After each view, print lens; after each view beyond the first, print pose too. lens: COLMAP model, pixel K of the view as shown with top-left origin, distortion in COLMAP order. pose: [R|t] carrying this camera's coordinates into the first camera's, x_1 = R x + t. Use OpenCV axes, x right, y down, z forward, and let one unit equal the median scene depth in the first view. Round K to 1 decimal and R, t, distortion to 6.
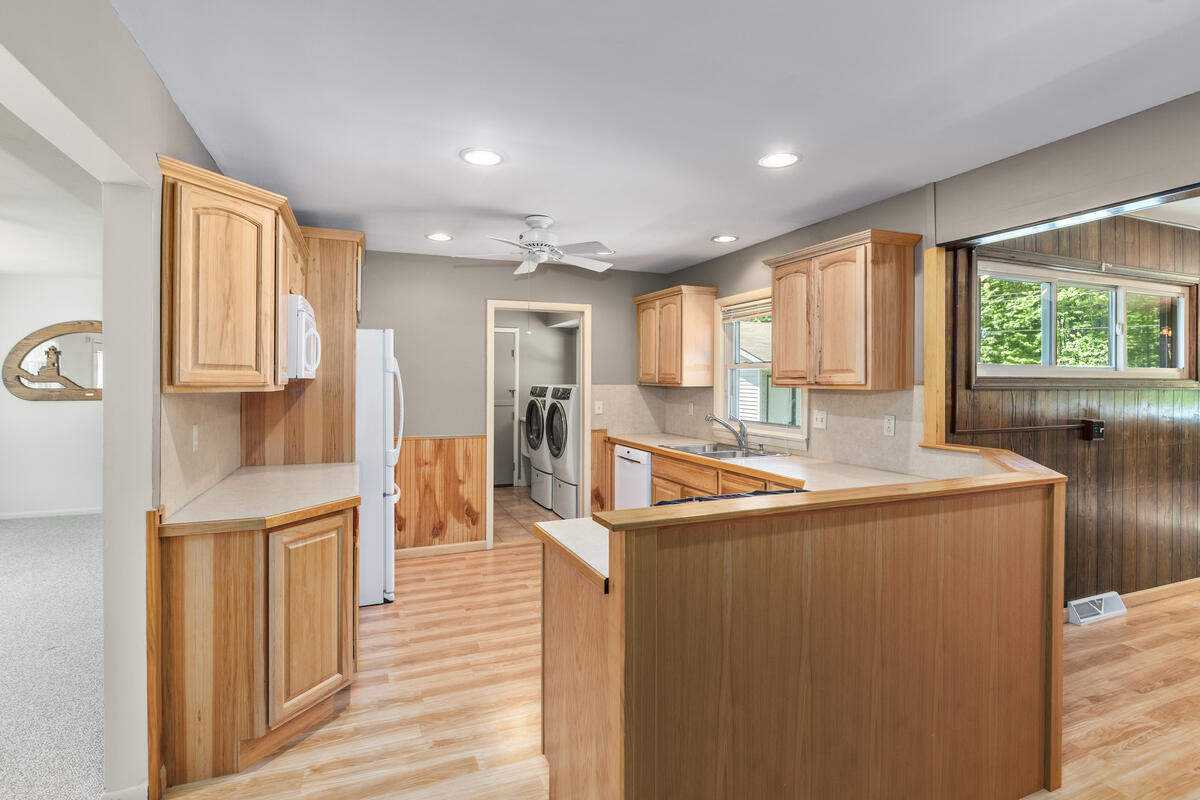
lens RADIAL K [[577.8, 0, 605.5], [0, 577.8, 383.8], [0, 0, 1]] dist [-0.005662, -0.001195]
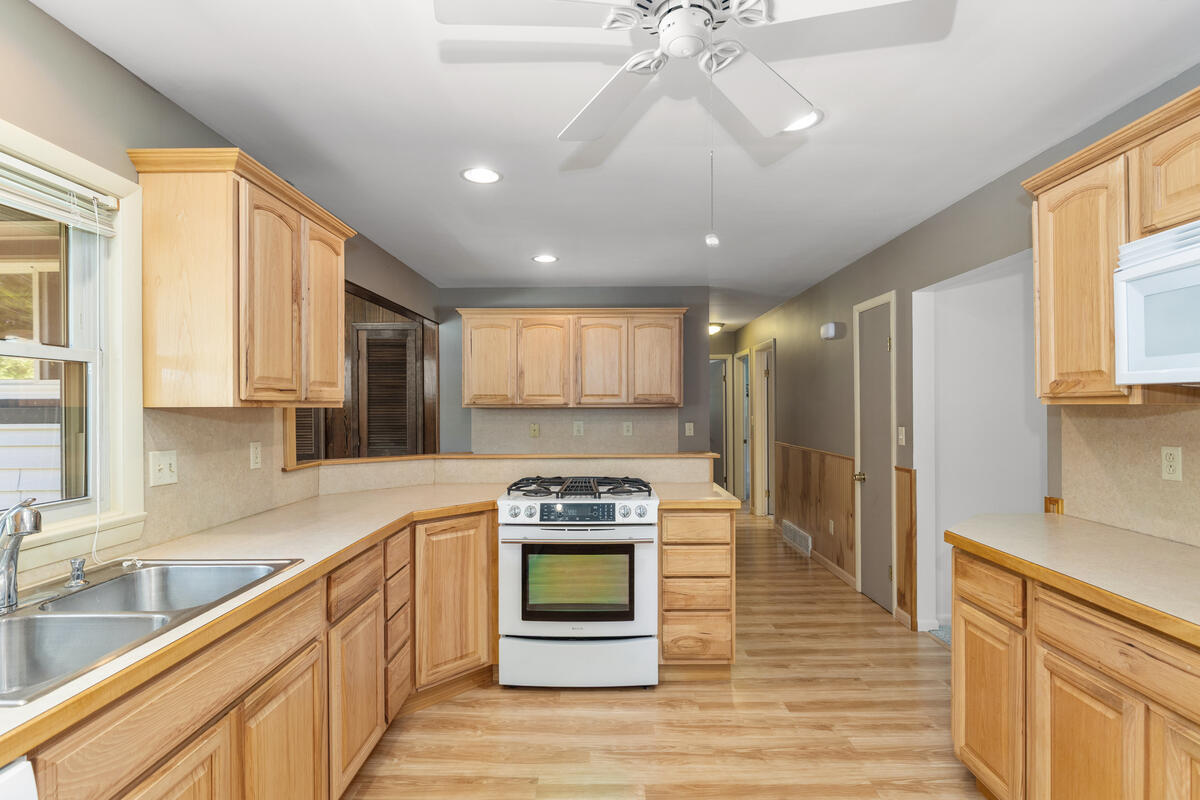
lens RADIAL K [[577.8, 0, 597.6], [0, 577.8, 402.5], [0, 0, 1]] dist [-0.005662, -0.001195]
pose [[-0.914295, 0.004758, 0.405021, -0.162534], [0.005427, 0.999985, 0.000504, 0.003147], [-0.405013, 0.002659, -0.914307, 1.042668]]
